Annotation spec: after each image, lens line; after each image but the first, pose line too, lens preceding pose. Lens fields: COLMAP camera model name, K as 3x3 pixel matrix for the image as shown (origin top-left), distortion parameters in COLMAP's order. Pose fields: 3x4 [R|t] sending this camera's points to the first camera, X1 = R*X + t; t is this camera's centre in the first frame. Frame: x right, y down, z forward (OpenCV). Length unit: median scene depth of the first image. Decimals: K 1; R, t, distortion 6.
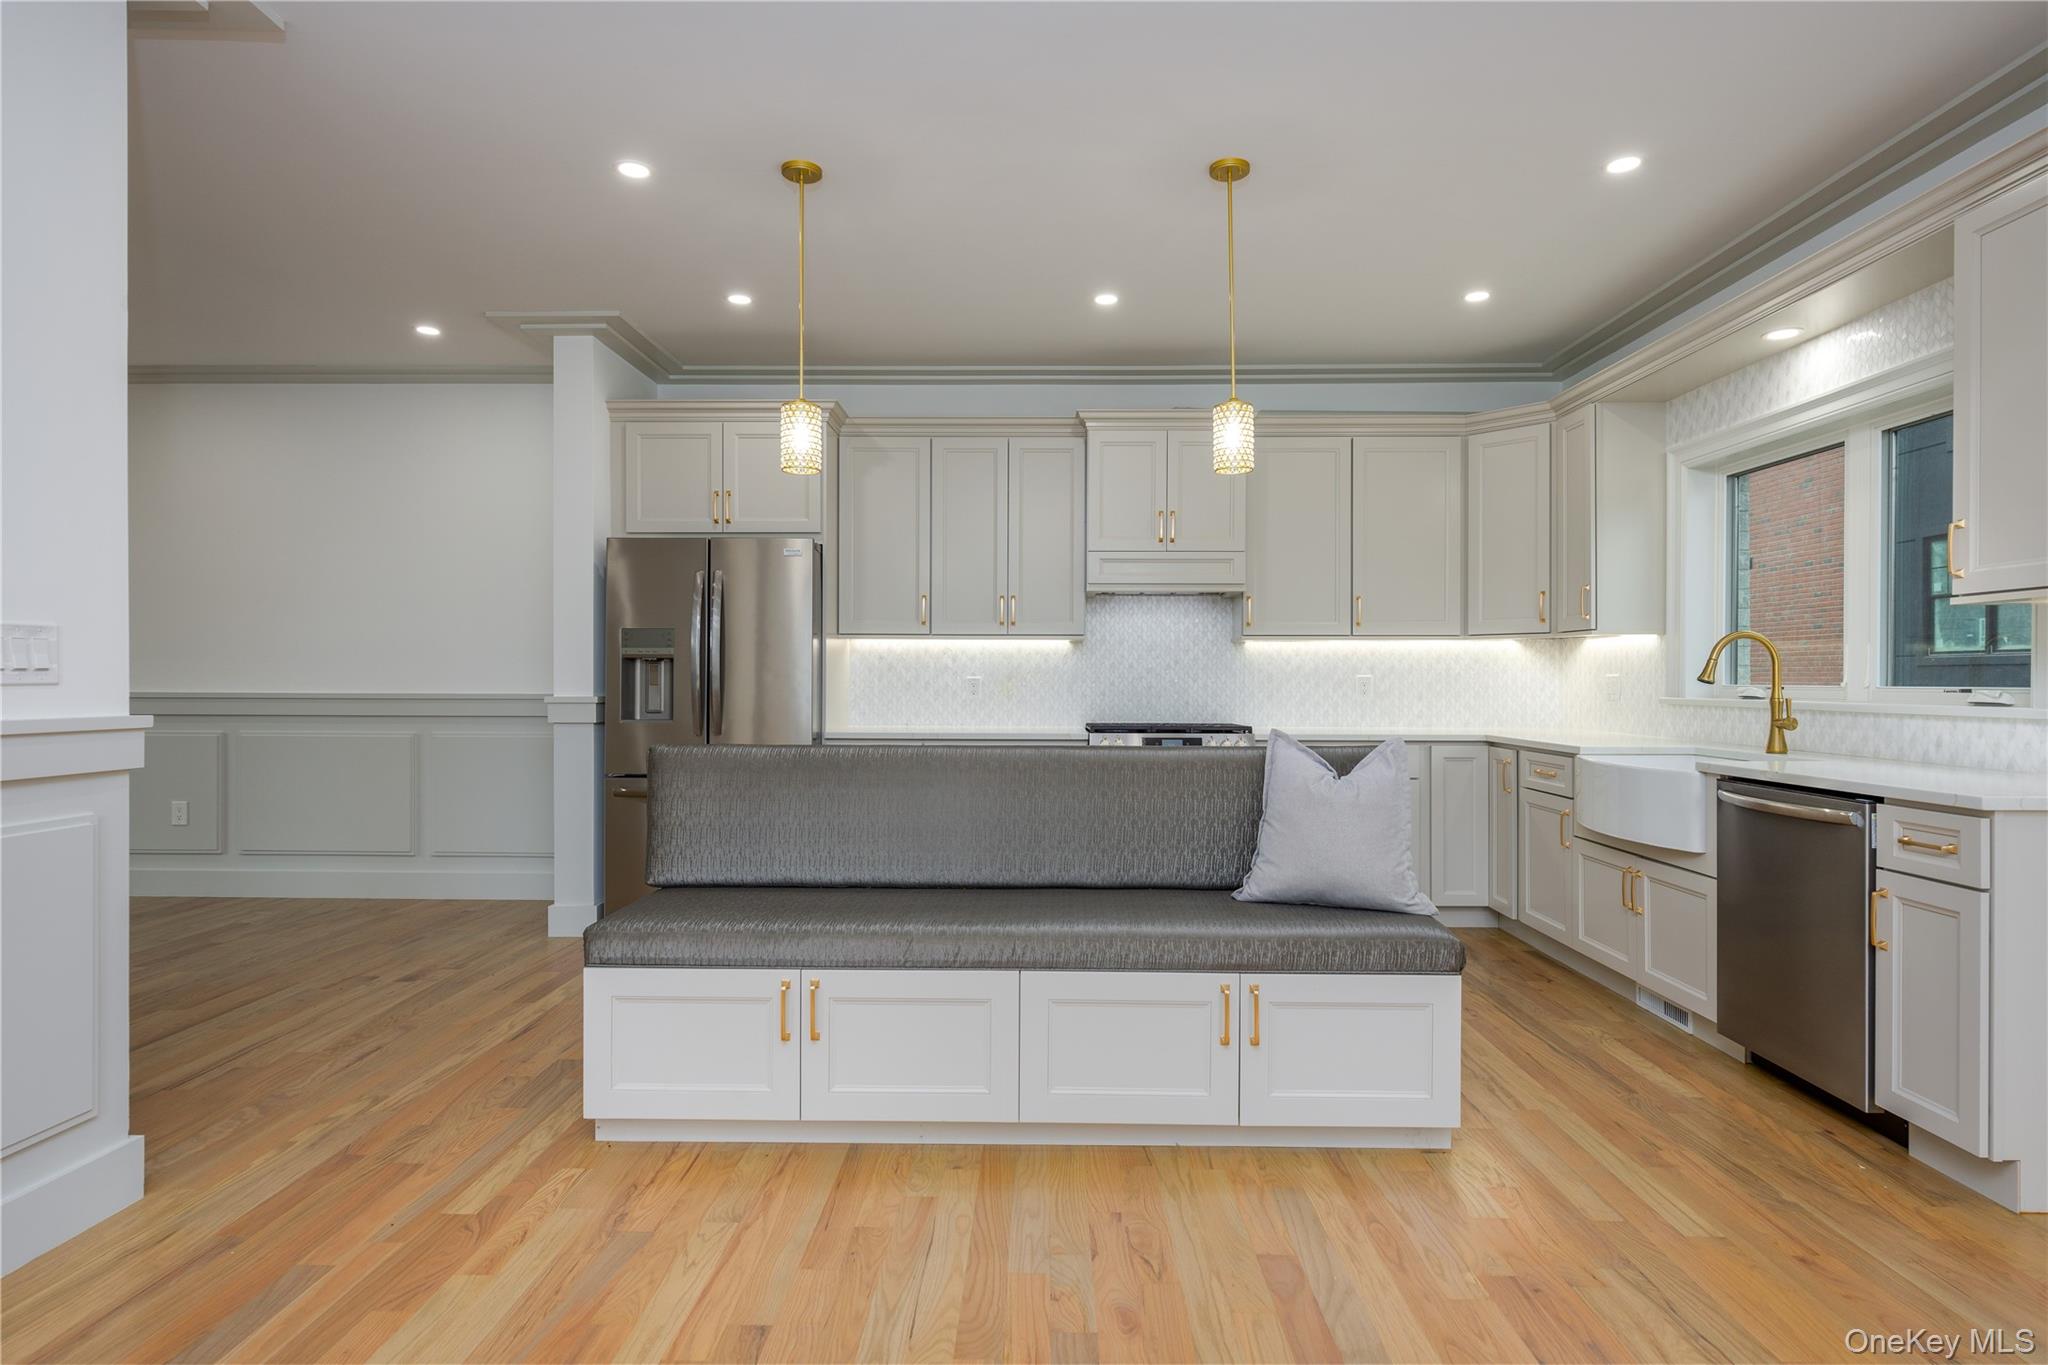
lens RADIAL K [[1075.1, 0, 1024.0], [0, 1075.1, 682.5], [0, 0, 1]] dist [-0.002280, -0.001465]
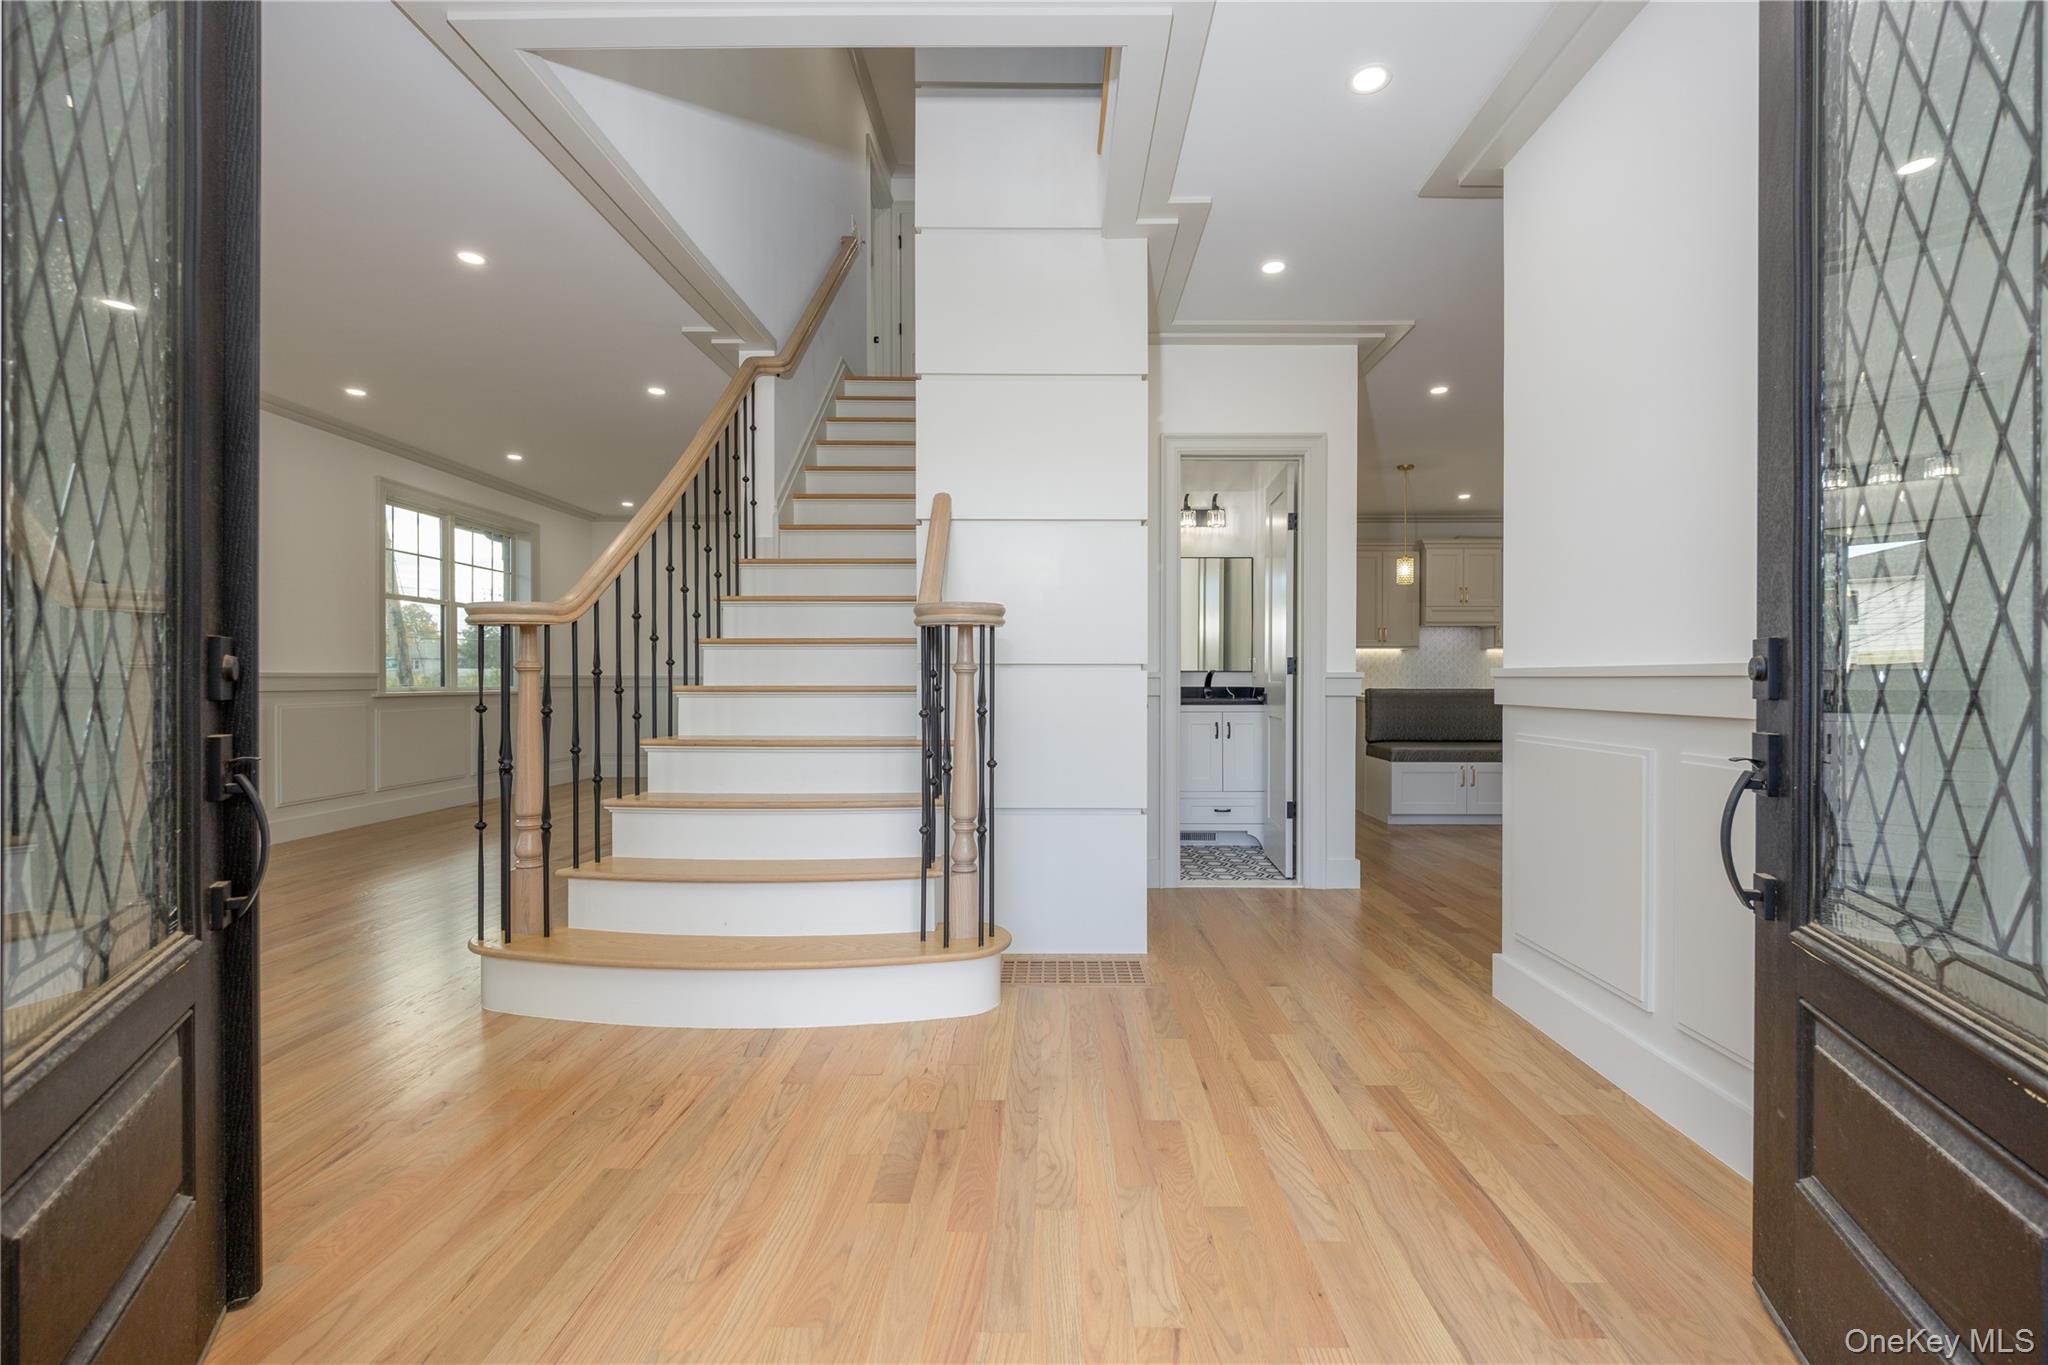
lens RADIAL K [[884.7, 0, 1049.6], [0, 884.7, 675.1], [0, 0, 1]] dist [-0.001783, -0.000283]
pose [[0.999728, 0.000379, 0.023317, -1.012303], [-0.000230, 0.999980, -0.006378, 0.032402], [-0.023319, 0.006371, 0.999708, -1.001618]]
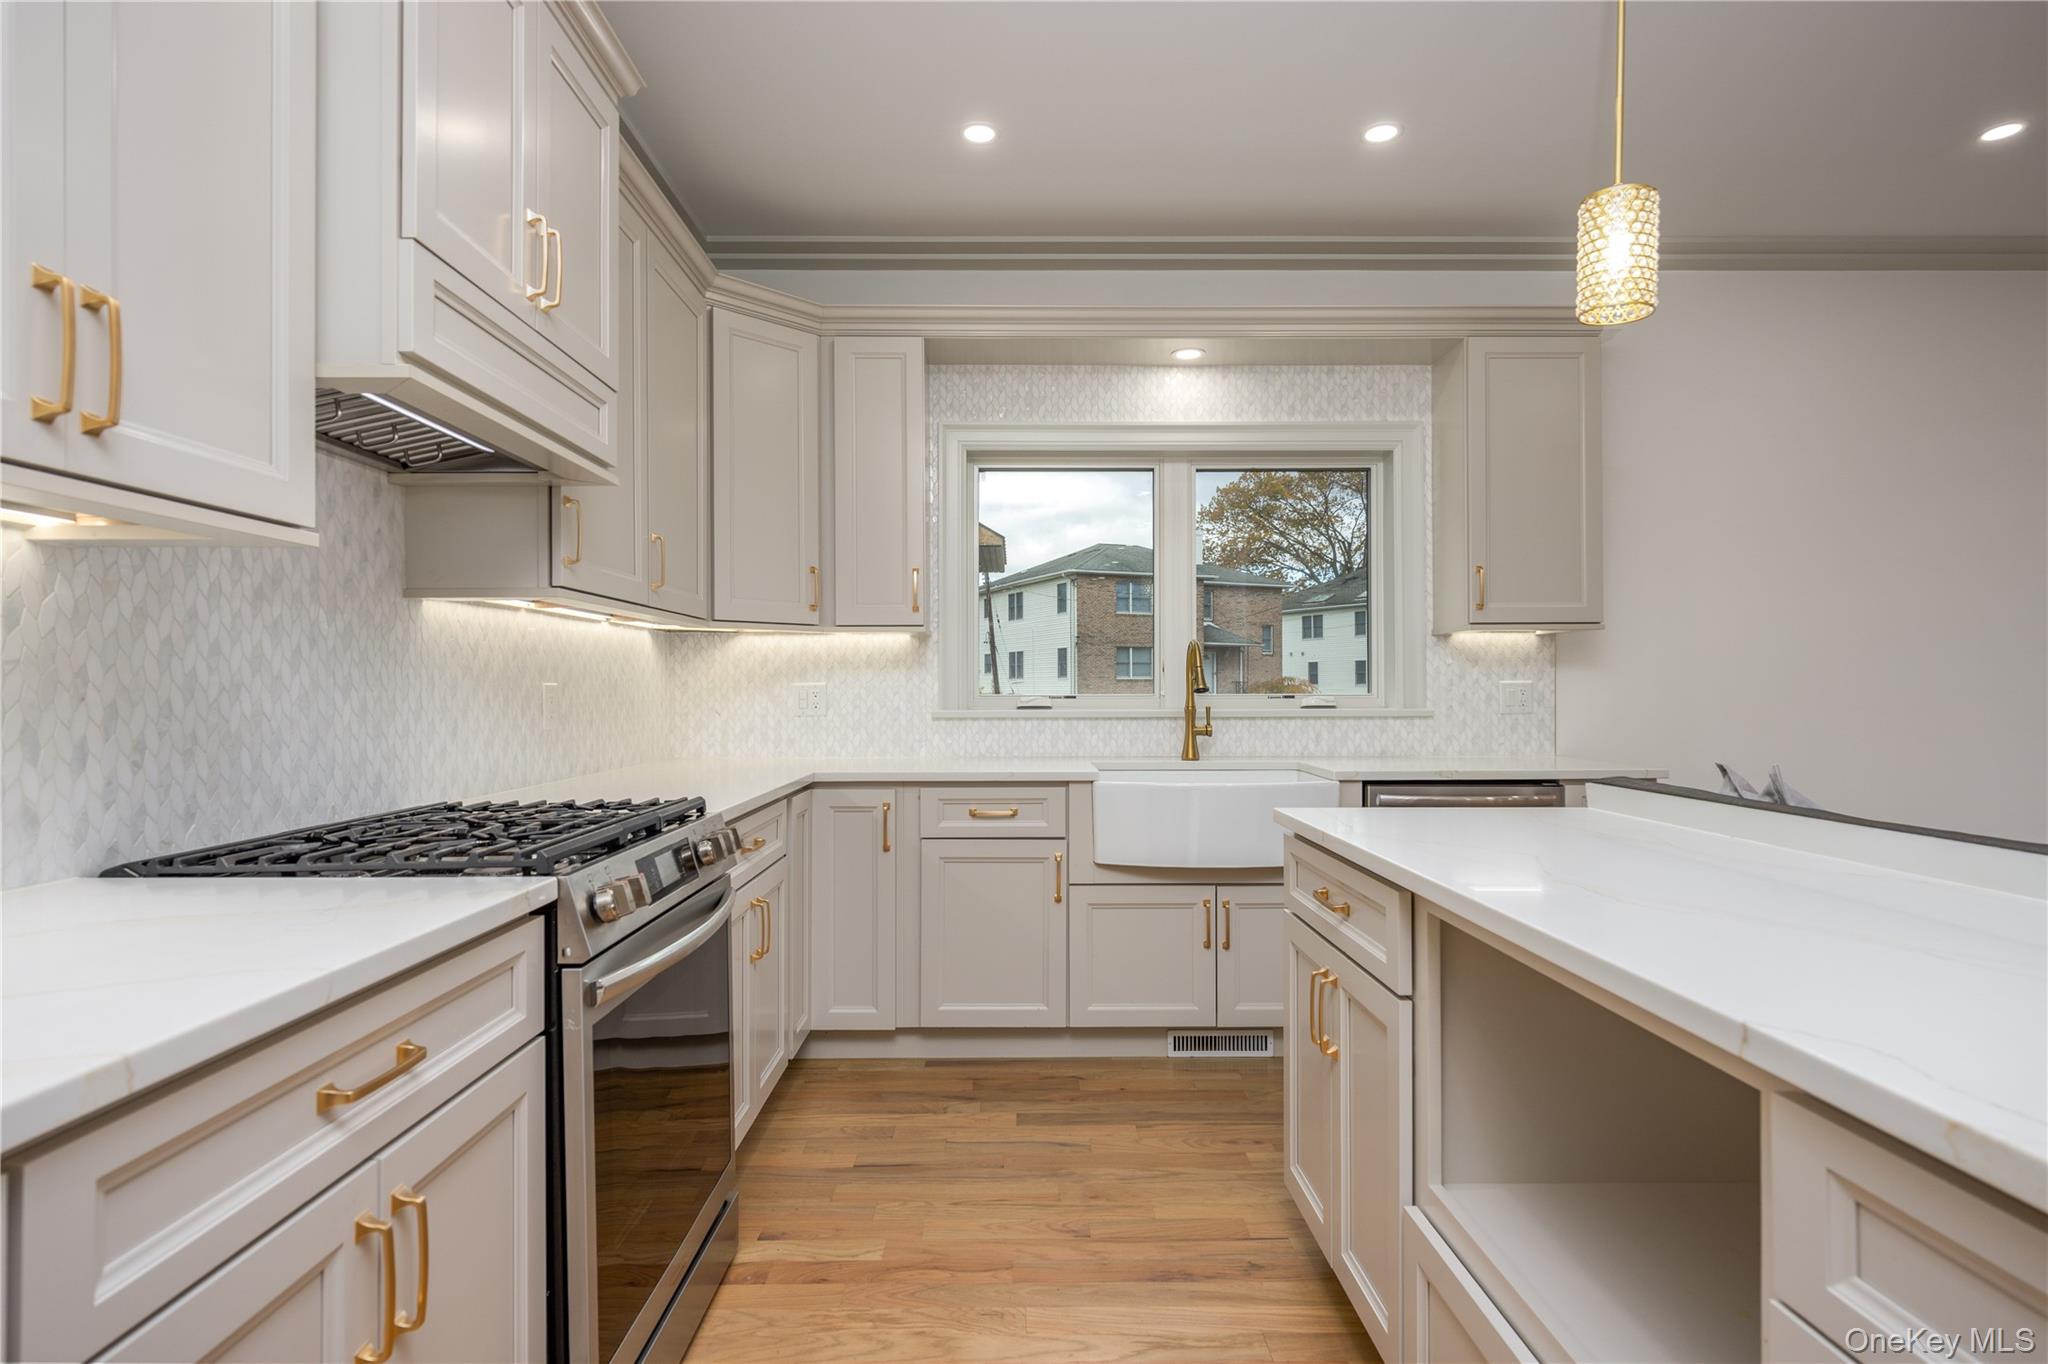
lens RADIAL K [[1062.0, 0, 1024.0], [0, 1062.0, 682.0], [0, 0, 1]] dist [0.000109, -0.000025]
pose [[-0.029697, 0.005831, 0.999542, -0.310342], [0.006356, 0.999964, -0.005645, -0.004289], [-0.999539, 0.006185, -0.029733, 1.196130]]
